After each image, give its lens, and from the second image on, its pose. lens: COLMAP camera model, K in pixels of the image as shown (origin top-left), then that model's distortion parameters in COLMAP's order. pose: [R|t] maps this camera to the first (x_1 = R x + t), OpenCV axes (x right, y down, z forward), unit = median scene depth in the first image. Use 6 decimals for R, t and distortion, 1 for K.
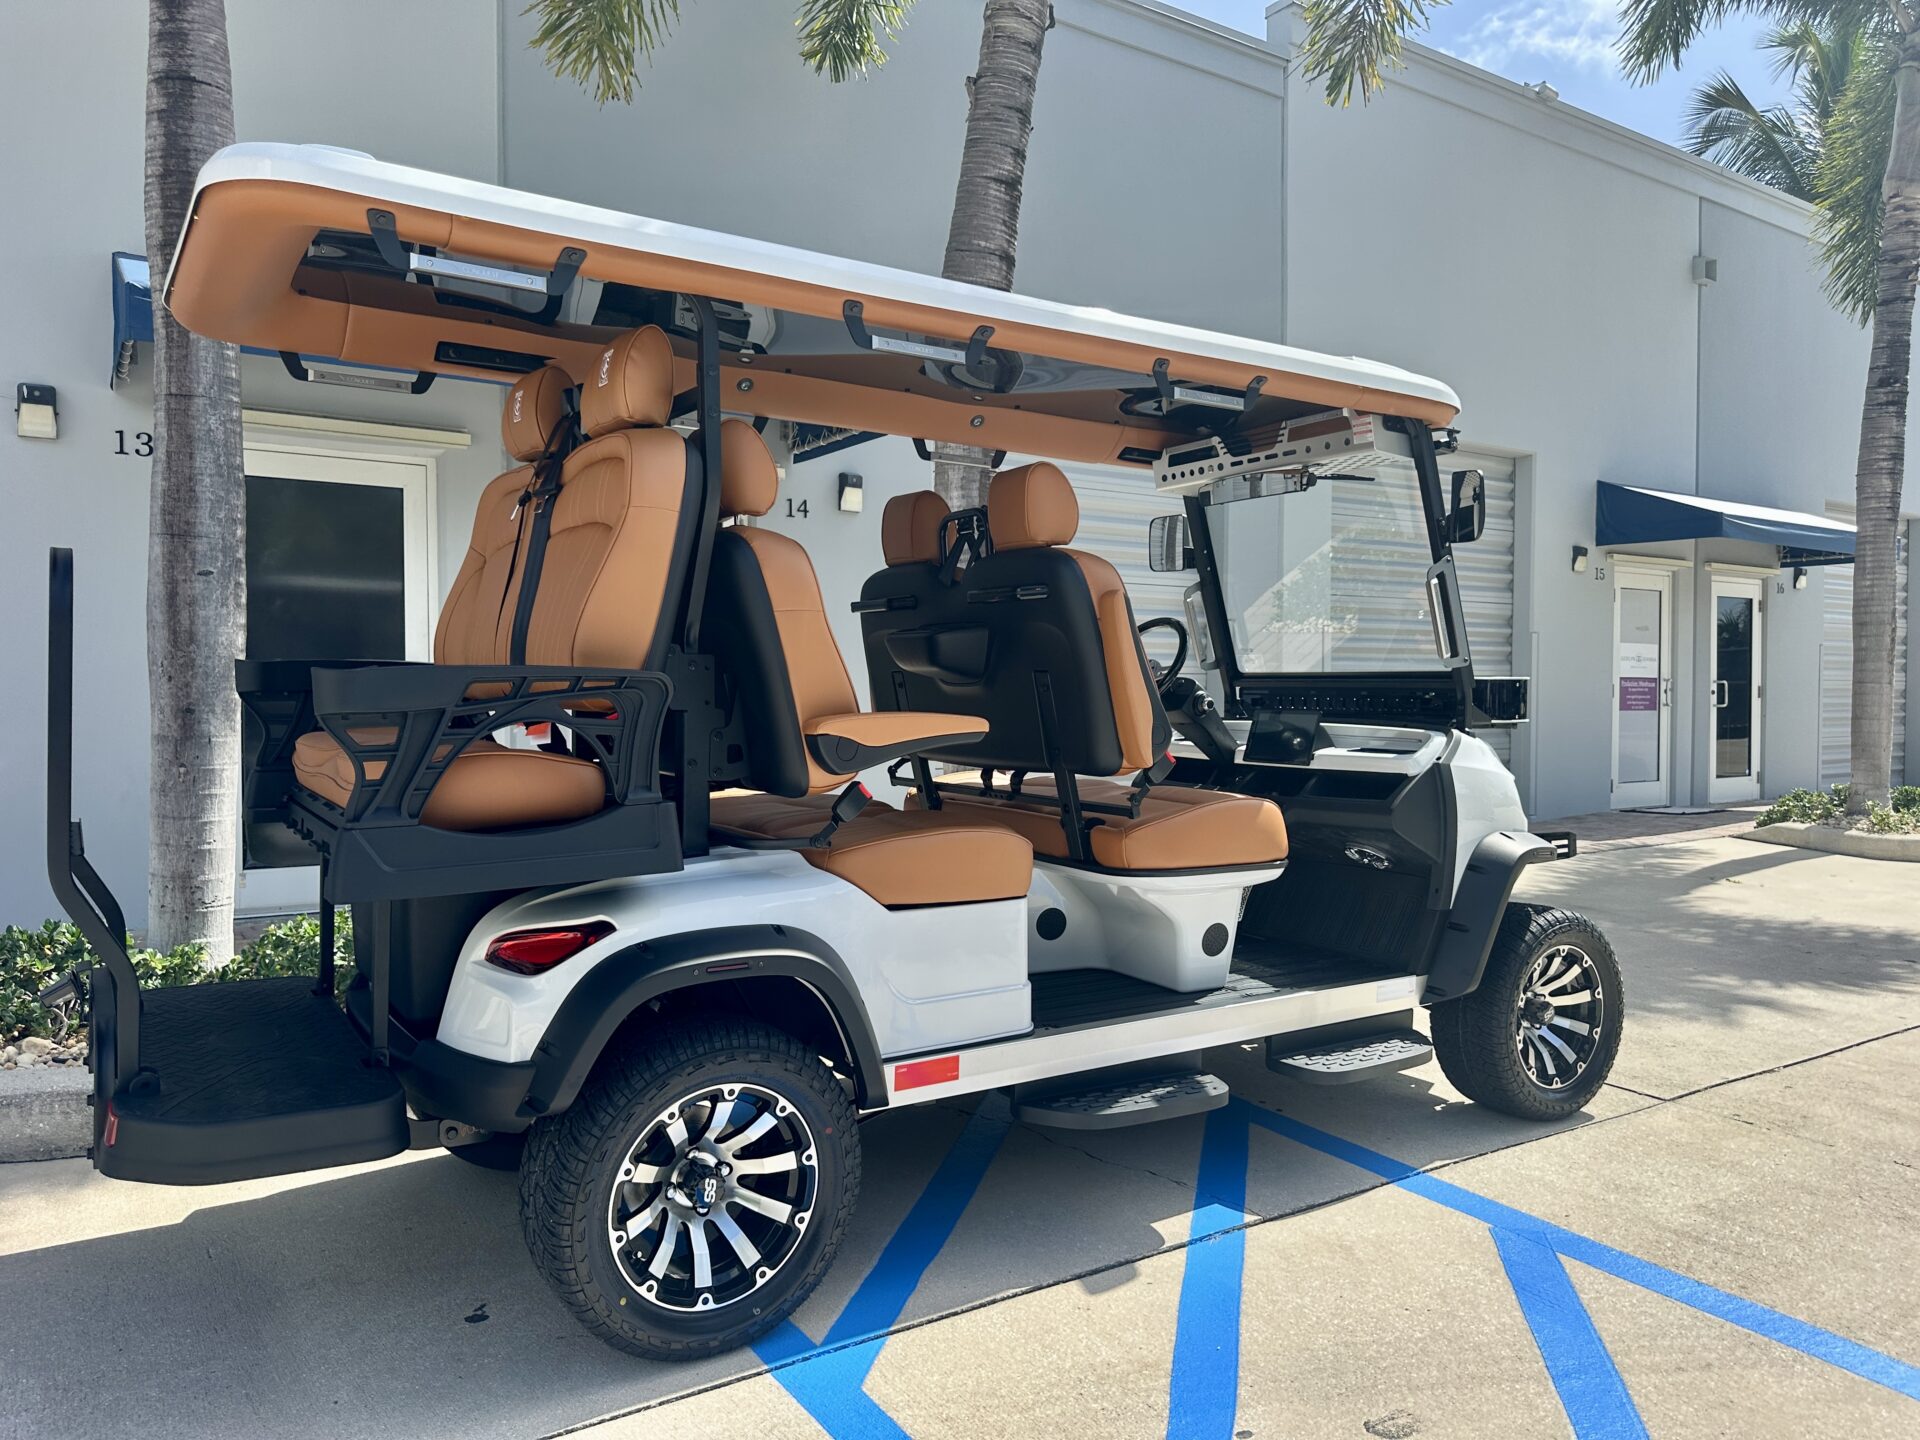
lens RADIAL K [[1327.2, 0, 951.7], [0, 1327.2, 726.4], [0, 0, 1]] dist [0.070088, -0.066536]
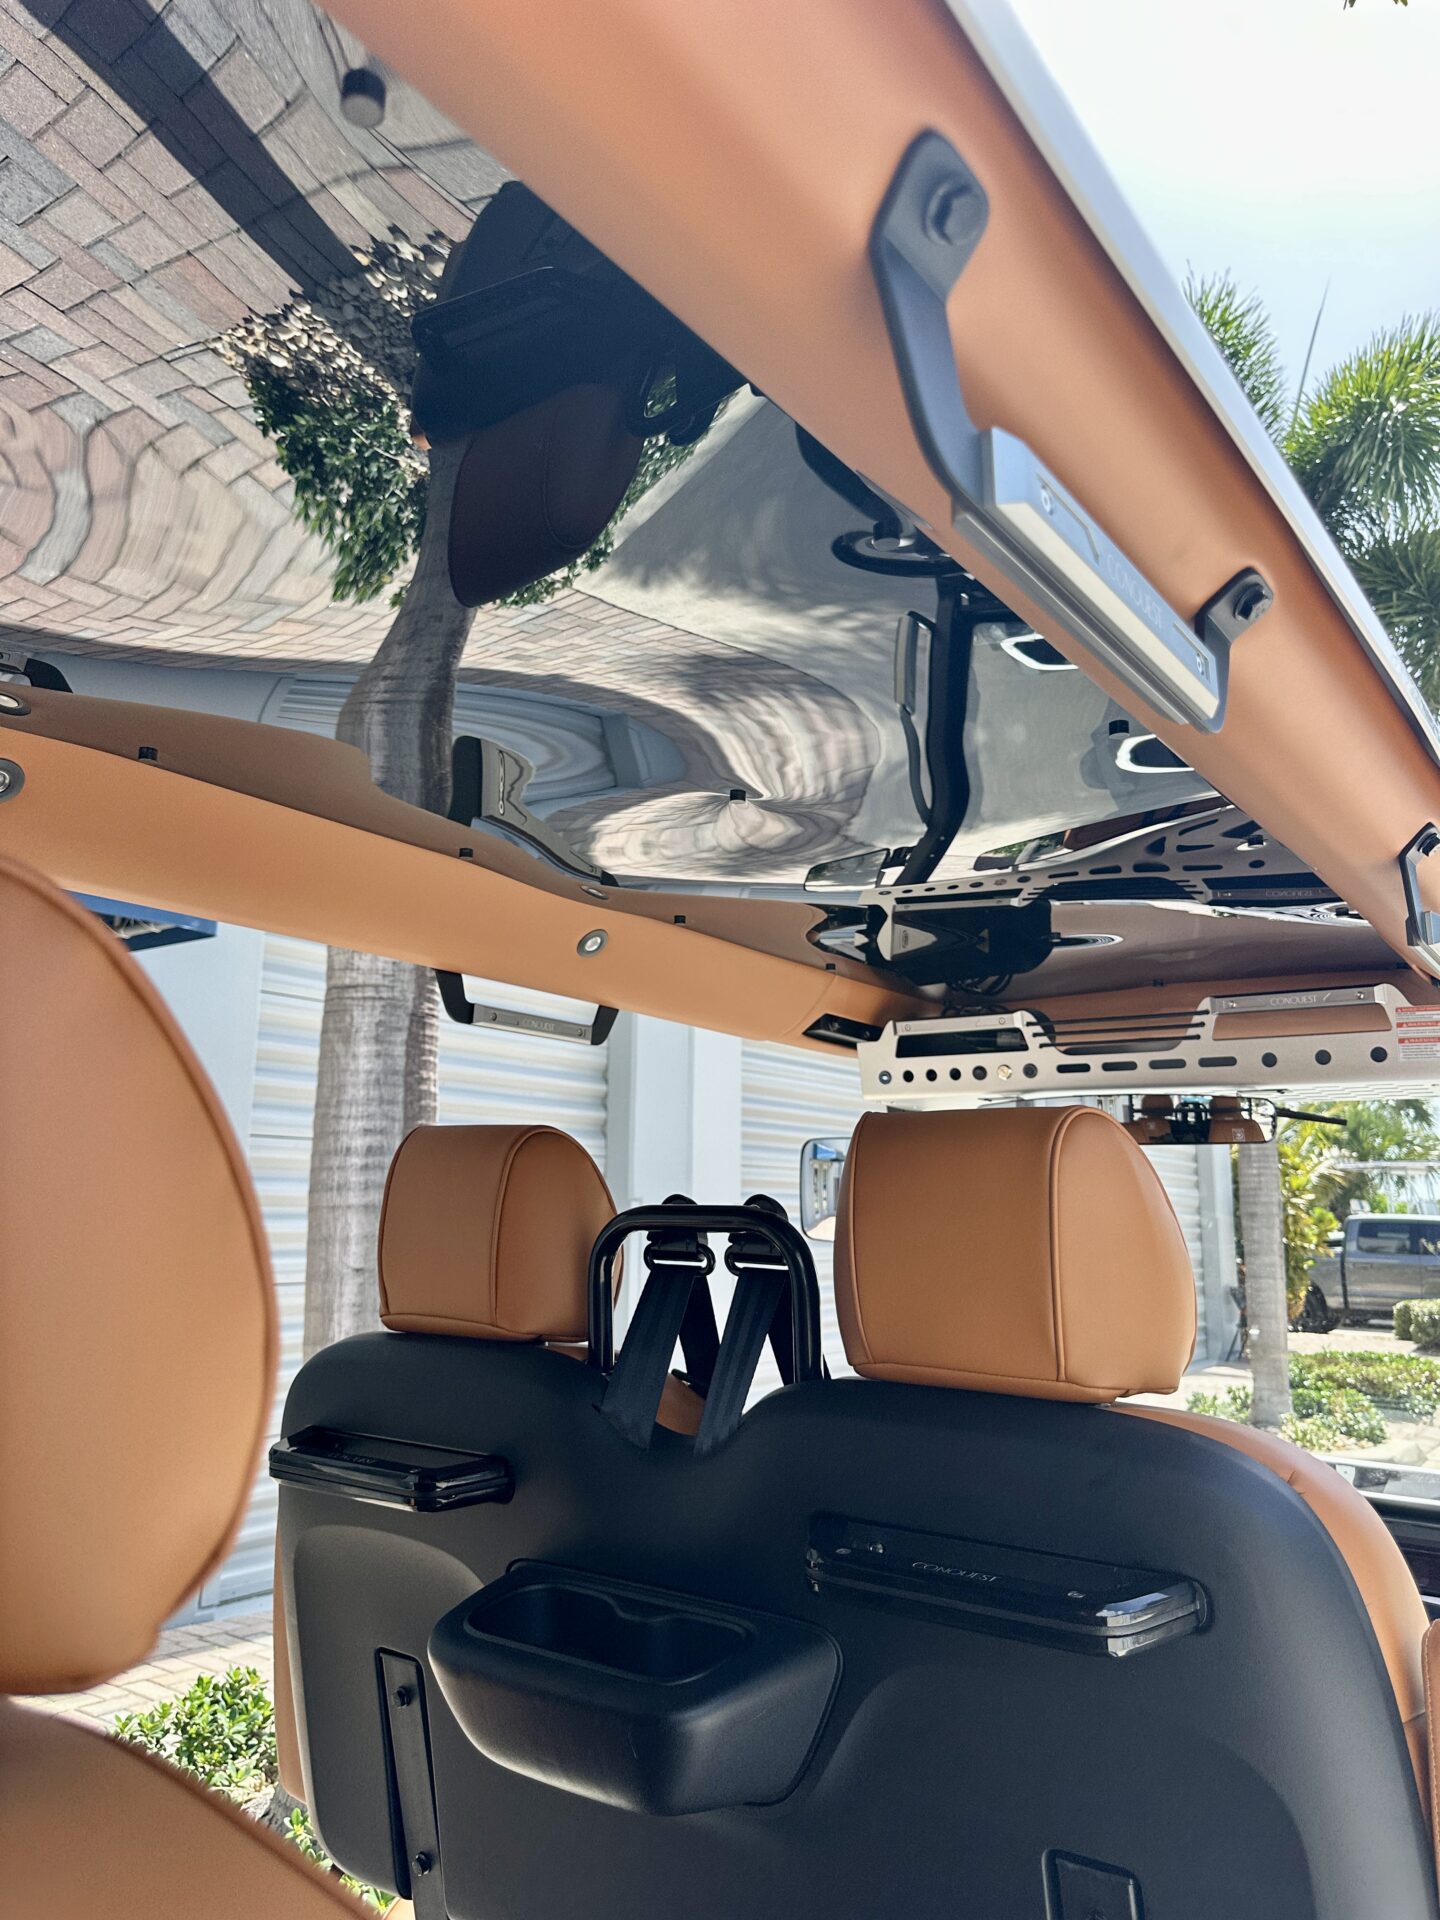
lens RADIAL K [[1355.1, 0, 720.0], [0, 1355.1, 960.0], [0, 0, 1]] dist [0.140785, -0.254268]
pose [[0.933277, 0.077337, 0.350731, -0.097065], [-0.002341, 0.977831, -0.209383, -0.134123], [-0.359149, 0.194591, 0.912769, 0.594318]]
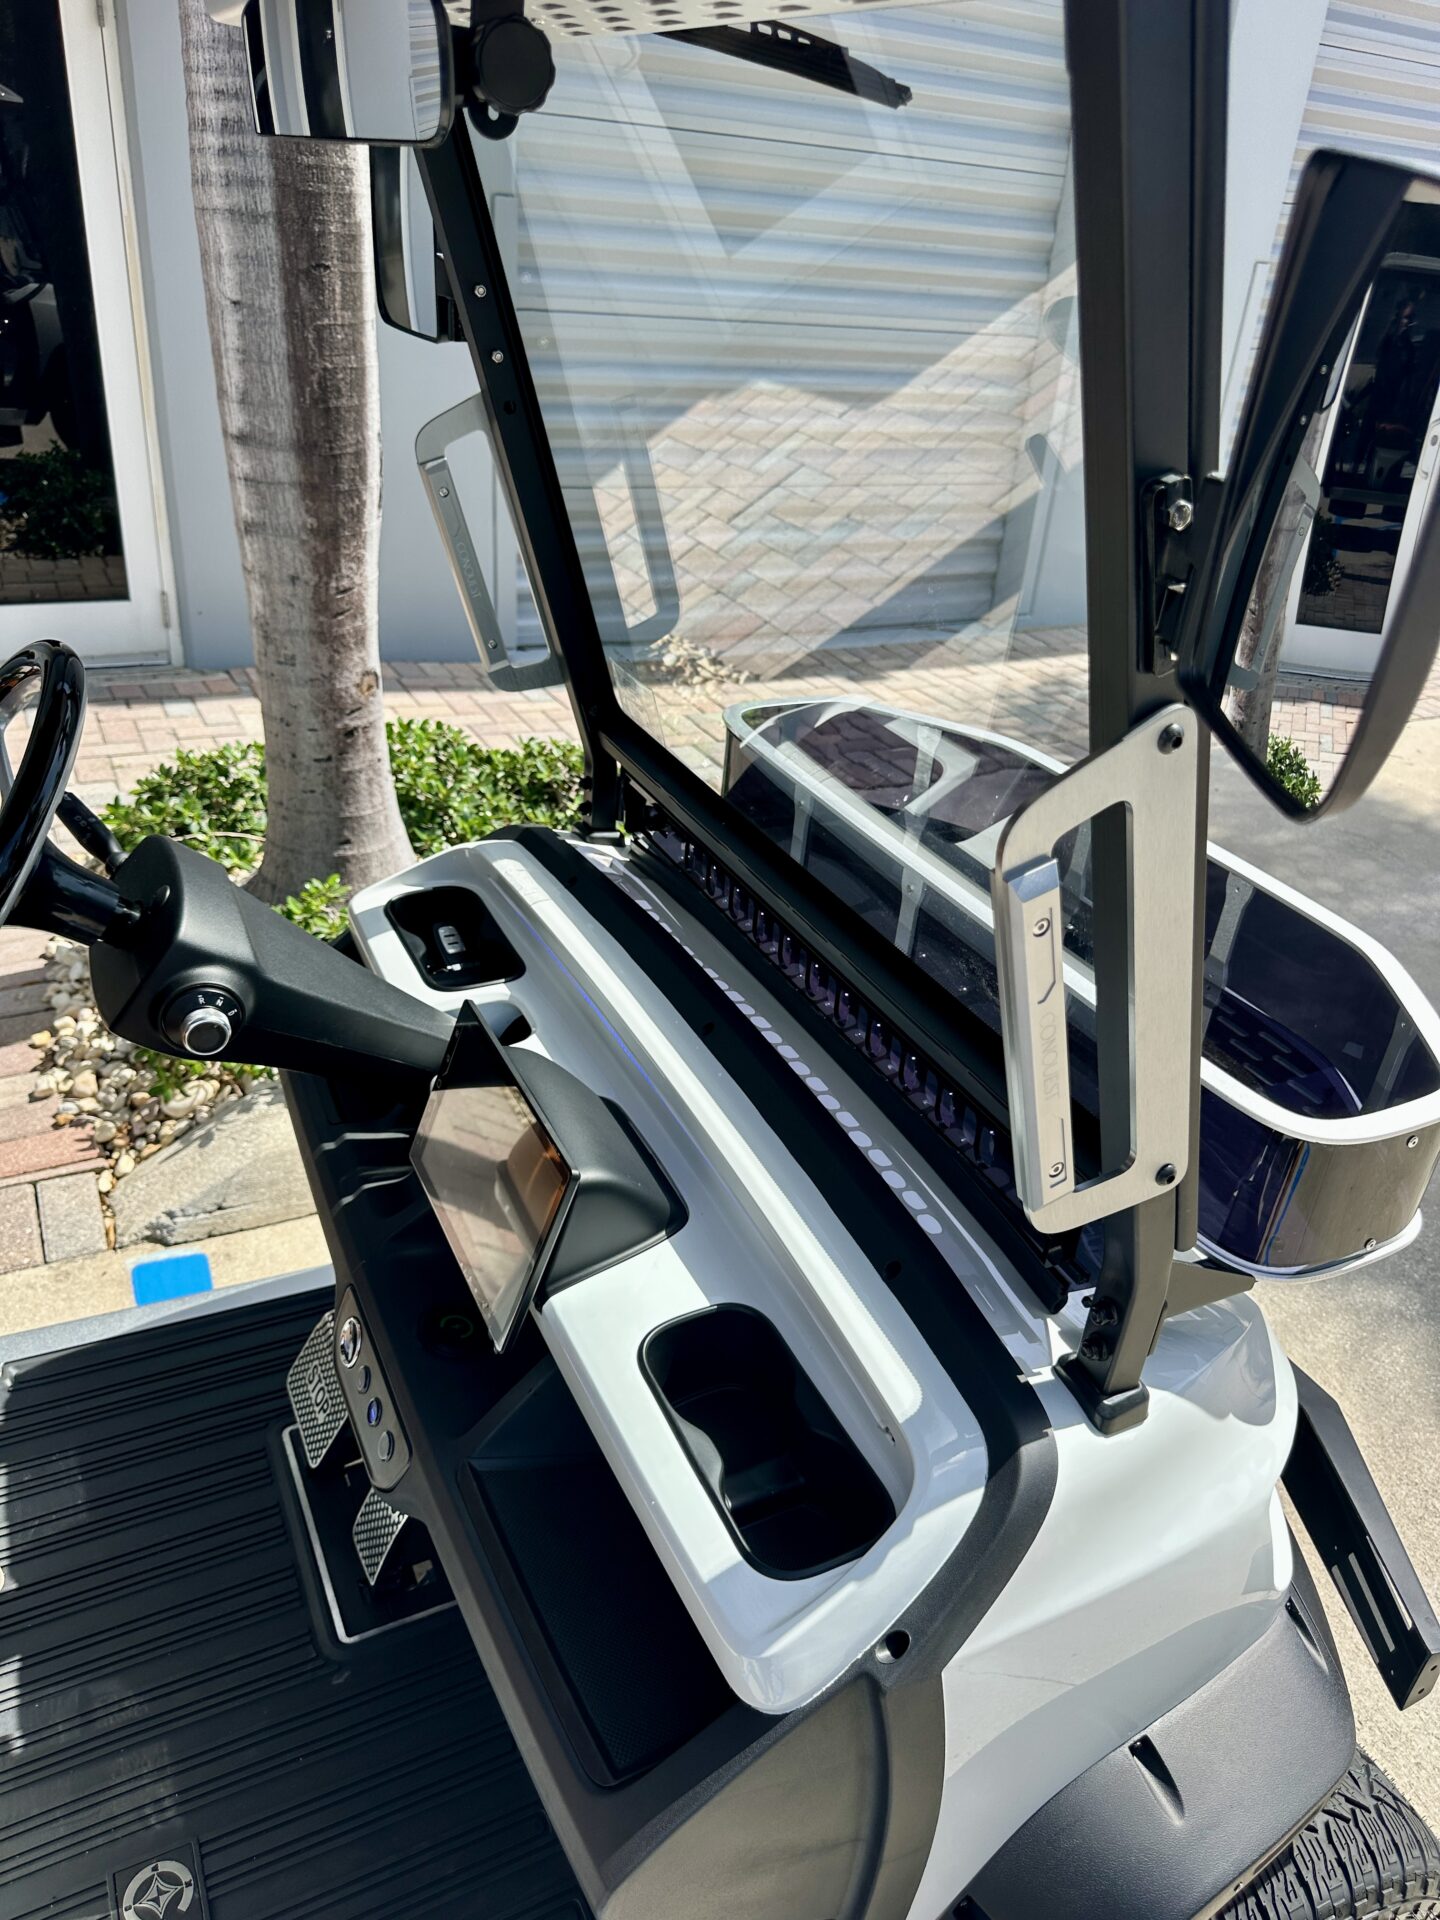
lens RADIAL K [[1384.6, 0, 720.0], [0, 1384.6, 960.0], [0, 0, 1]] dist [-0.003735, -0.002752]
pose [[0.989673, 0.127795, -0.064930, 0.325768], [-0.084584, 0.886338, 0.455247, -0.166684], [0.115728, -0.445054, 0.887994, 0.803278]]
